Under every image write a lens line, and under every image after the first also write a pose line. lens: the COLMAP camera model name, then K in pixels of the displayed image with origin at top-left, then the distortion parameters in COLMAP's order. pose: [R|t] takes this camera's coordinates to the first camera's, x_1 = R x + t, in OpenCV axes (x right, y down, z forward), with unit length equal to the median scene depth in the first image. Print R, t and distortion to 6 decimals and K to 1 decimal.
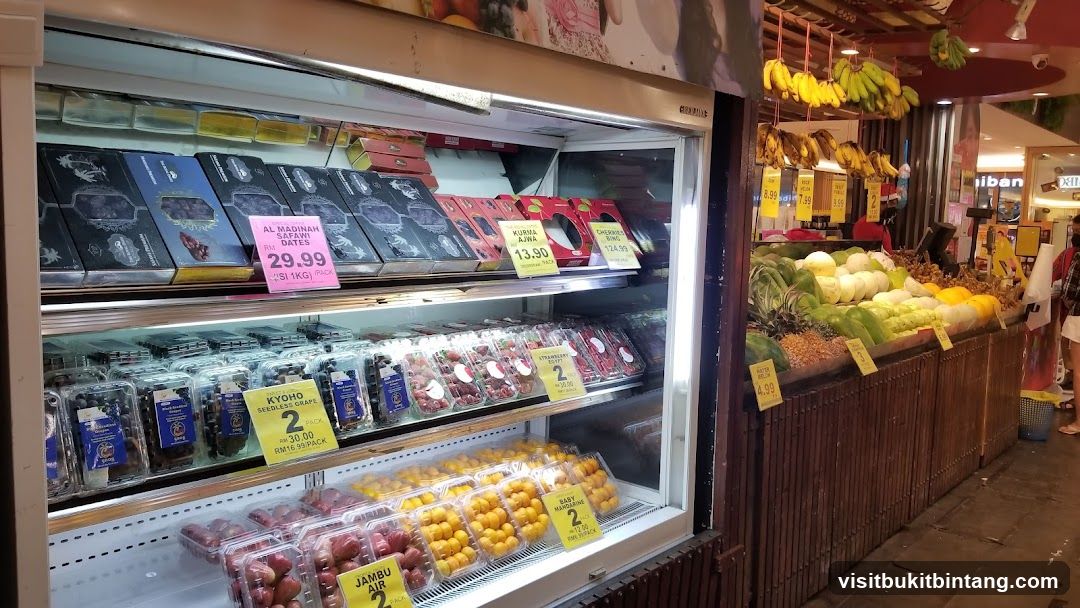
lens RADIAL K [[849.6, 0, 535.6], [0, 849.6, 332.1], [0, 0, 1]] dist [0.003209, -0.017192]
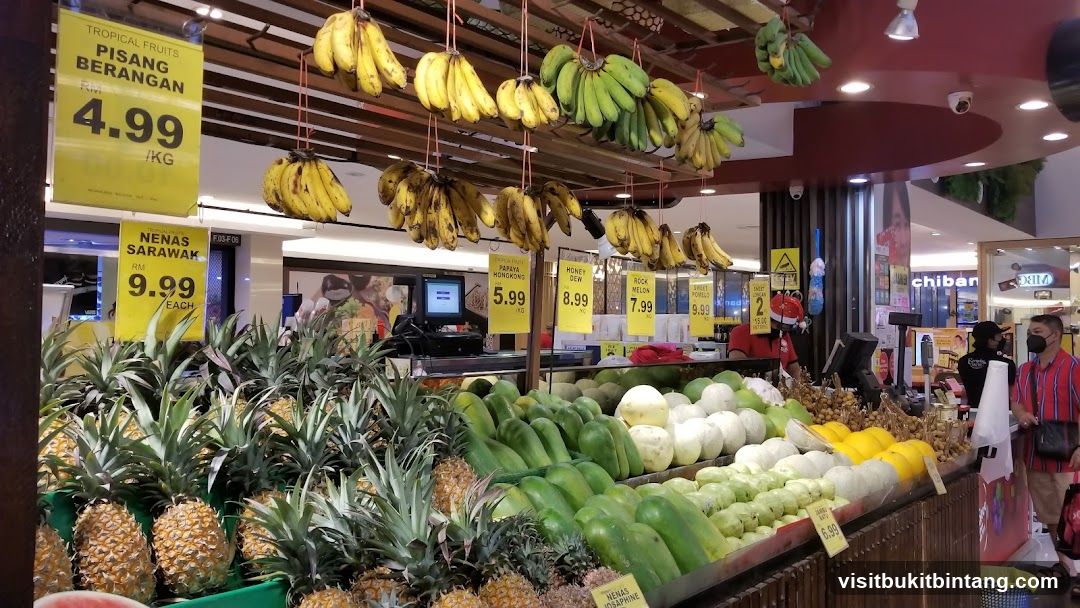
lens RADIAL K [[849.6, 0, 535.6], [0, 849.6, 332.1], [0, 0, 1]] dist [0.003209, -0.017192]
pose [[0.999486, -0.021334, 0.023934, 0.189978], [0.024212, 0.991573, -0.127264, -0.044606], [-0.021017, 0.127778, 0.991580, 0.286414]]
